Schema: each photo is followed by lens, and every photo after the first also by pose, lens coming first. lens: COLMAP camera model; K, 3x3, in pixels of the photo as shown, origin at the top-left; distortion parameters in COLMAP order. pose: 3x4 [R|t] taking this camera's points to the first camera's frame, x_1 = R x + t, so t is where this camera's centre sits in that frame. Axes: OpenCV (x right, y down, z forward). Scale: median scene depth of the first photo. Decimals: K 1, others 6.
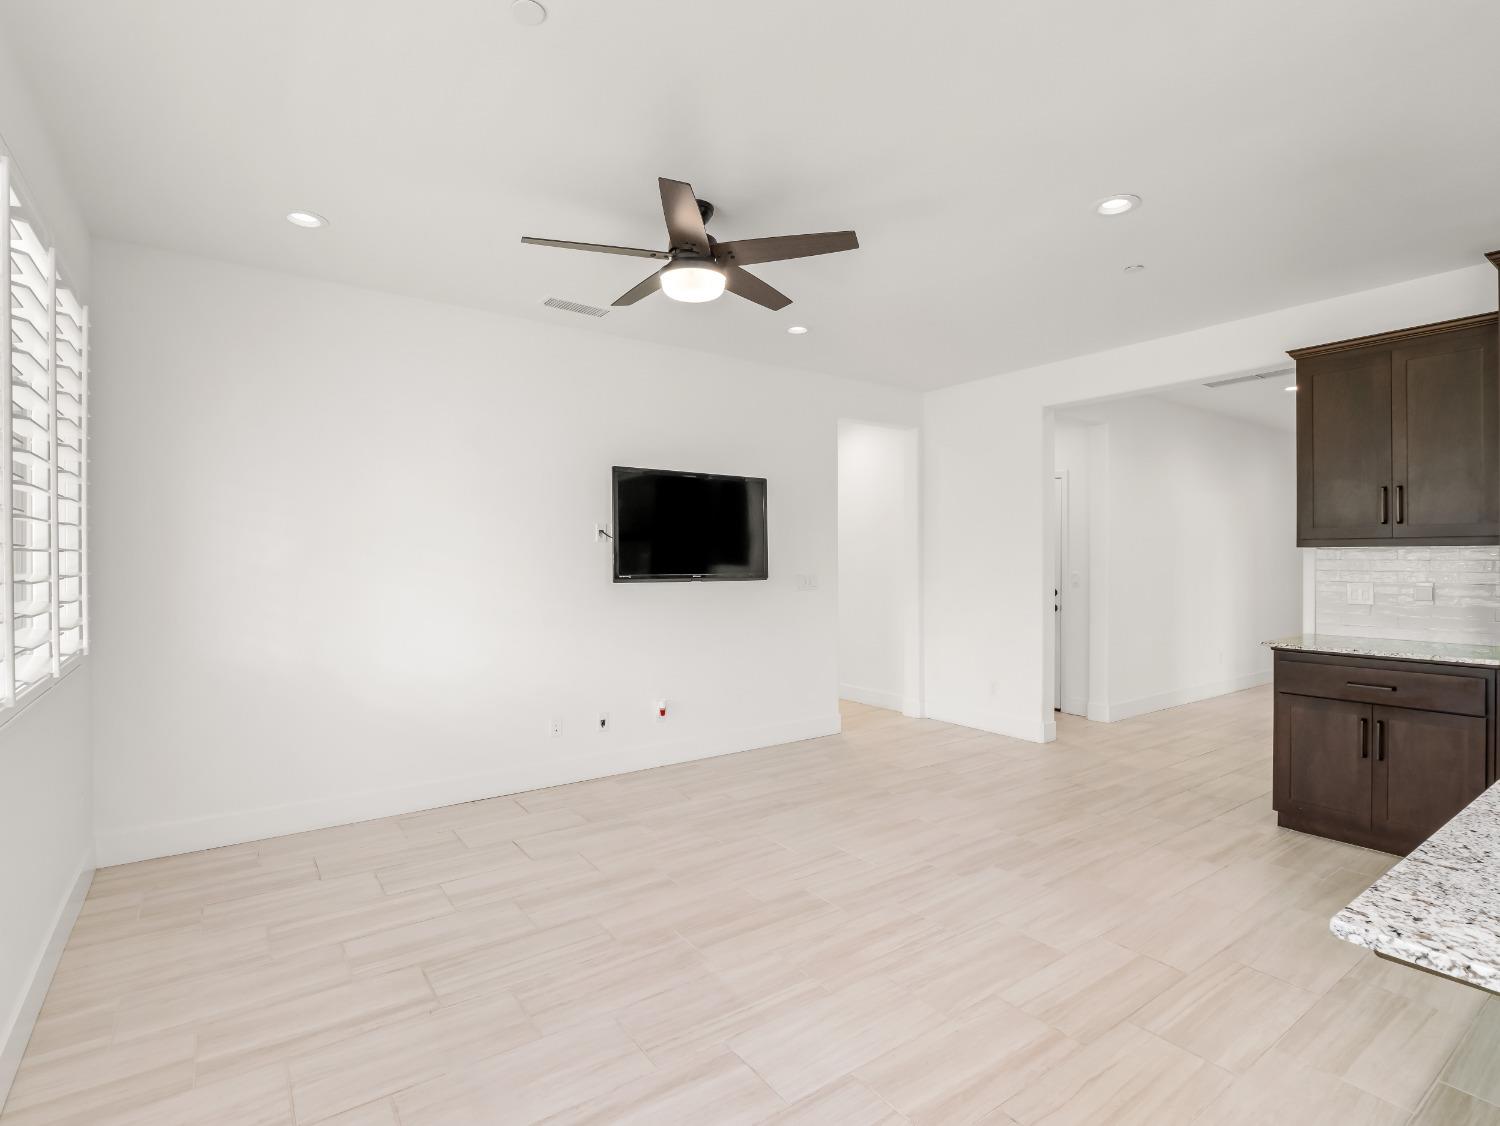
lens RADIAL K [[744.6, 0, 750.0], [0, 744.6, 563.0], [0, 0, 1]] dist [-0.021586, 0.000032]
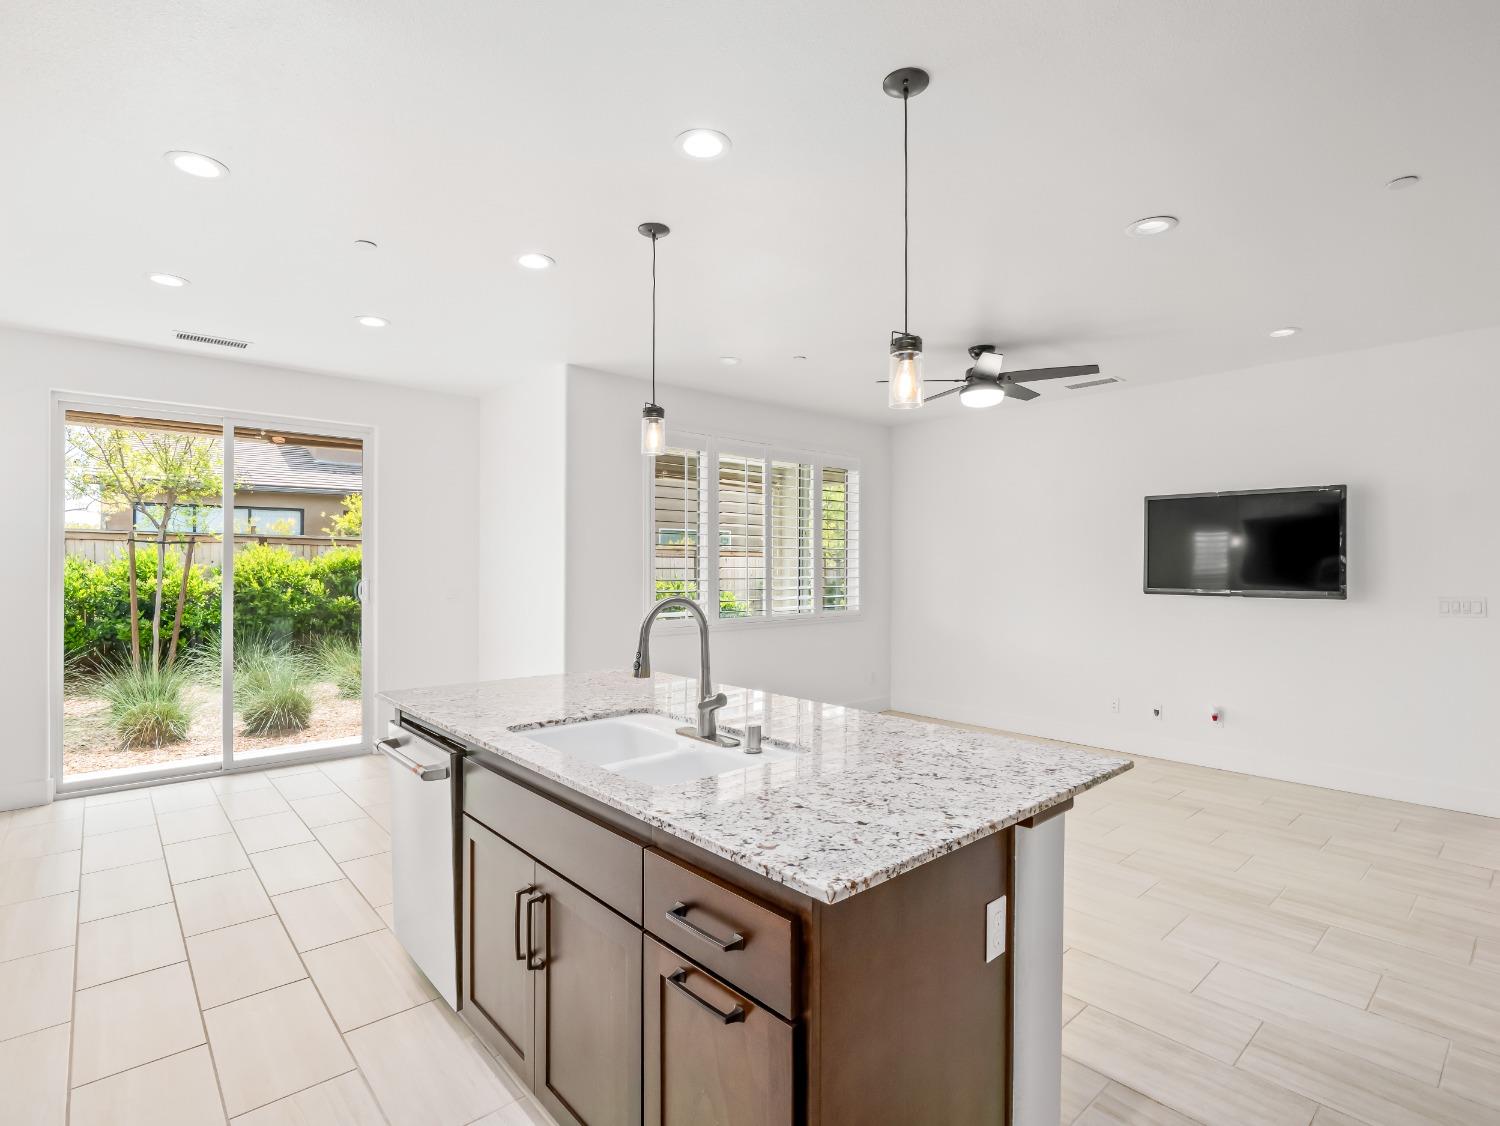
lens RADIAL K [[751.1, 0, 736.8], [0, 751.1, 560.3], [0, 0, 1]] dist [-0.024976, 0.000724]
pose [[0.097087, -0.003623, -0.995269, 1.373769], [-0.011161, 0.999927, -0.004729, -0.020400], [0.995213, 0.011568, 0.097039, 0.323968]]
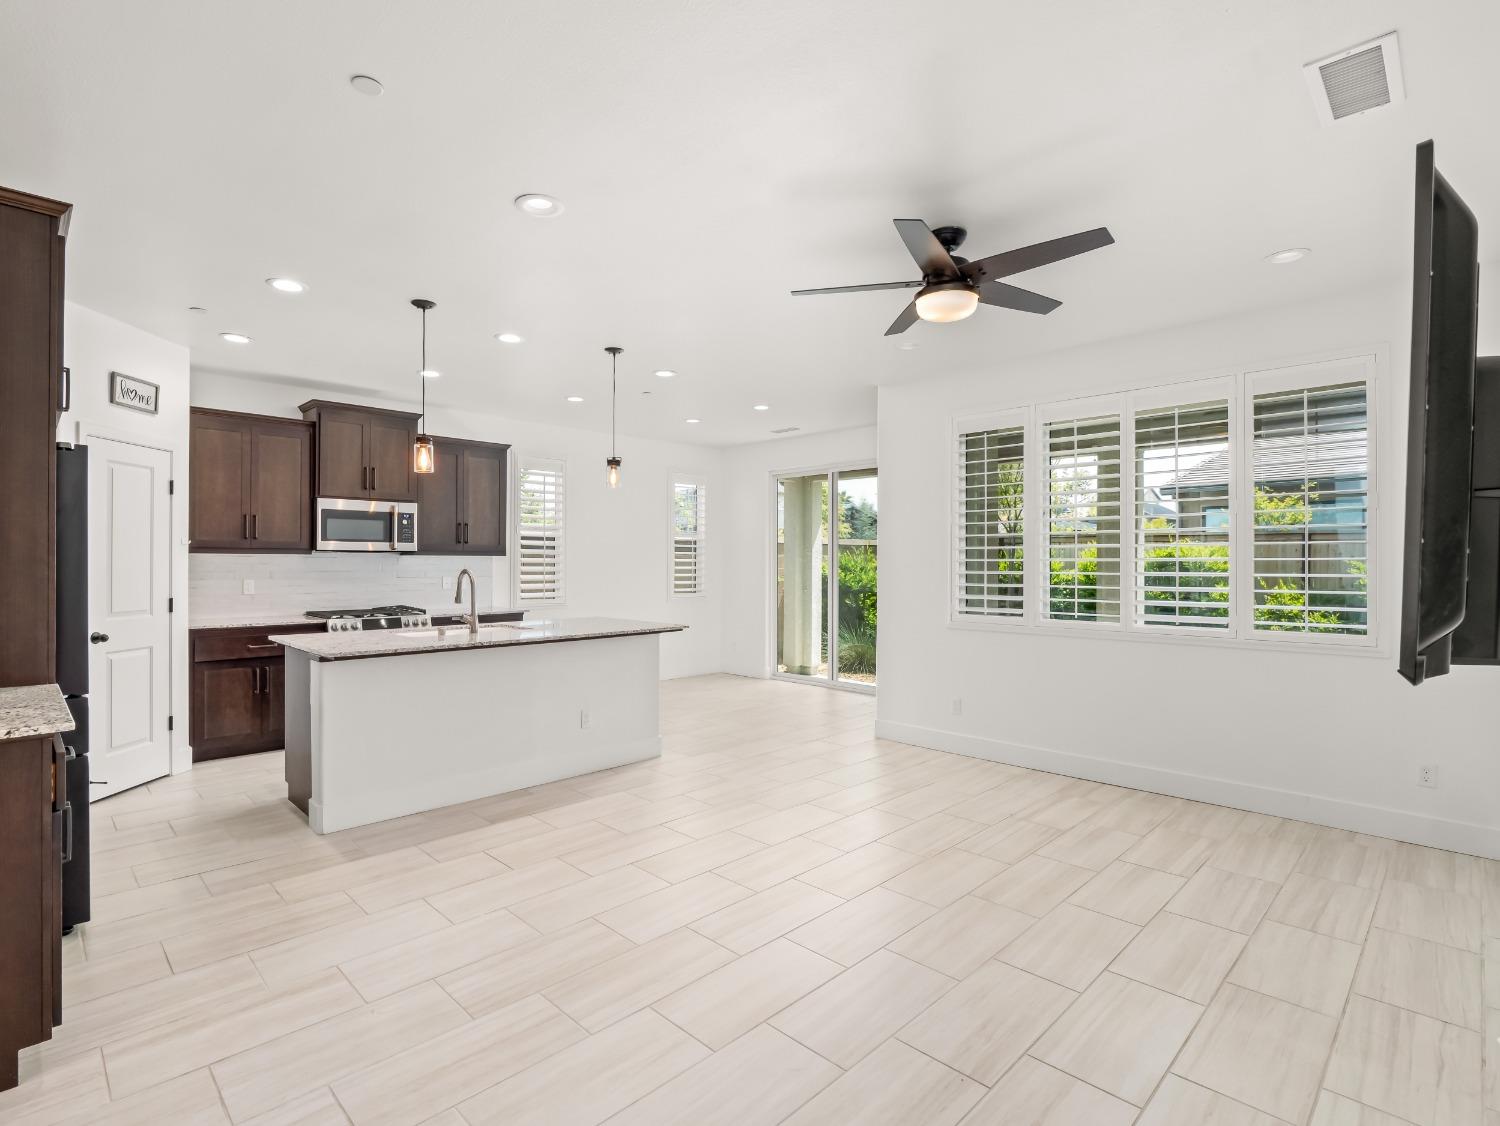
lens RADIAL K [[744.6, 0, 750.0], [0, 744.6, 563.0], [0, 0, 1]] dist [-0.021586, 0.000032]
pose [[-0.986884, 0.001441, -0.161427, 0.357335], [-0.000602, 0.999920, 0.012611, -0.023217], [0.161432, 0.012543, -0.986804, 1.930921]]
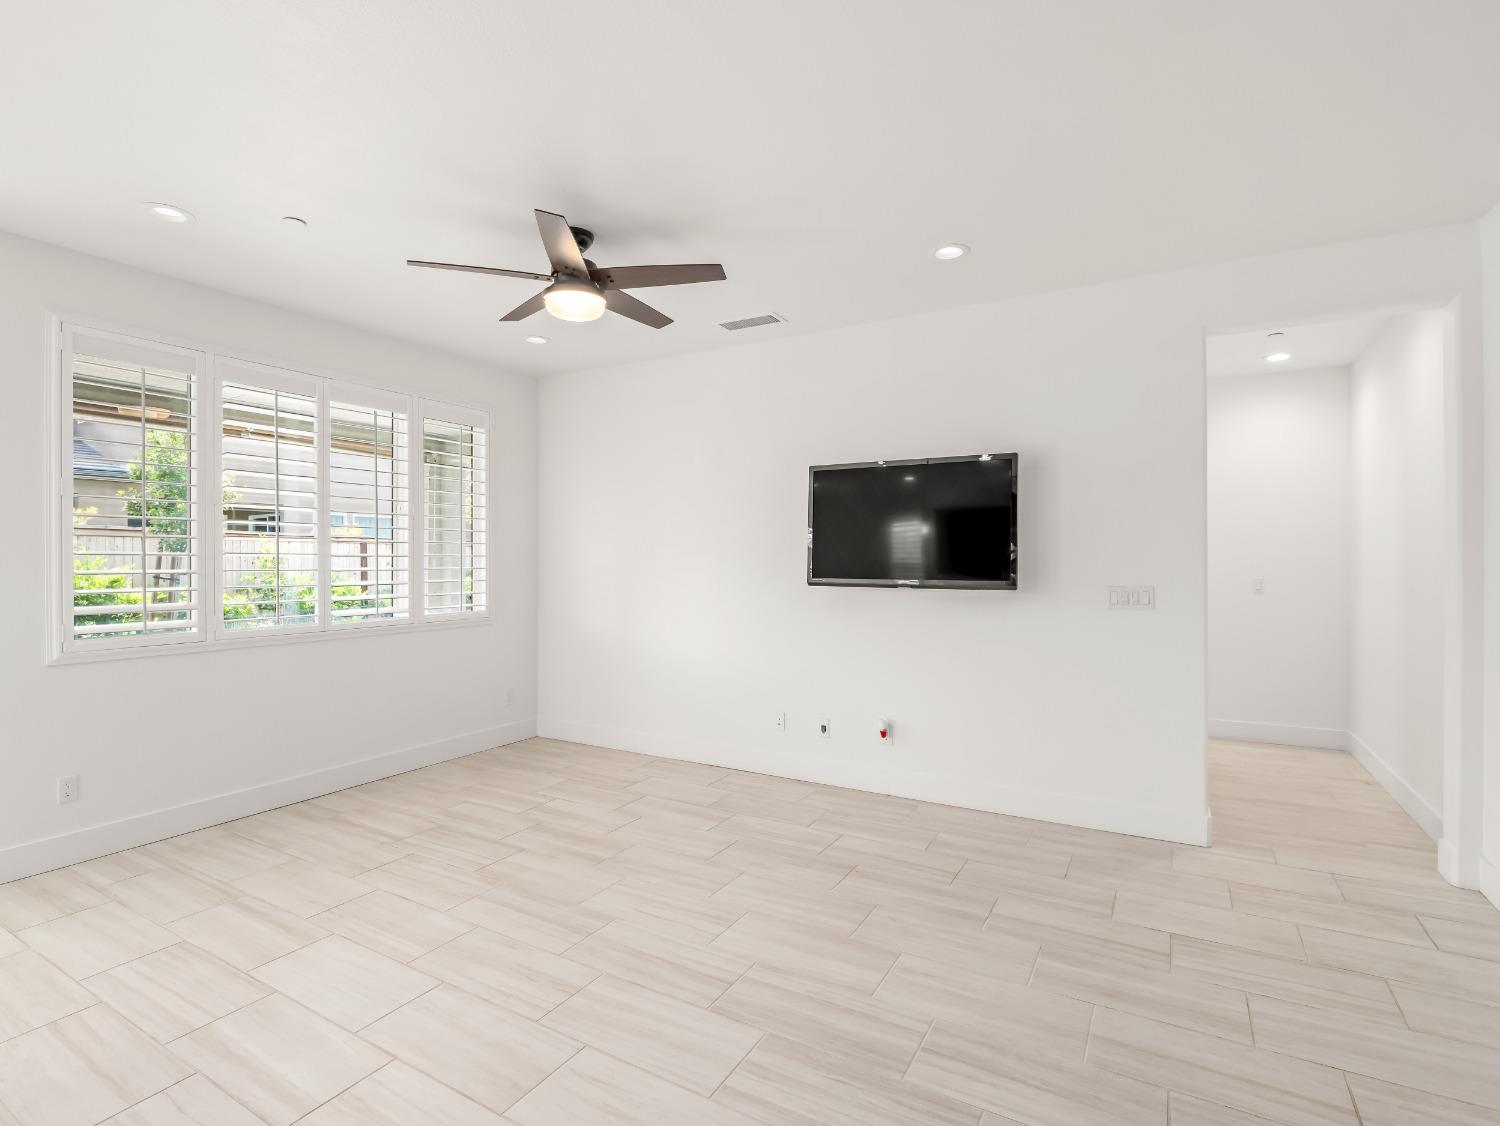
lens RADIAL K [[740.1, 0, 754.7], [0, 740.1, 562.3], [0, 0, 1]] dist [-0.019073, -0.001009]
pose [[0.421475, 0.006776, -0.906815, 0.962630], [-0.011454, 0.999932, 0.002148, -0.006930], [0.906768, 0.009481, 0.421524, 0.756867]]
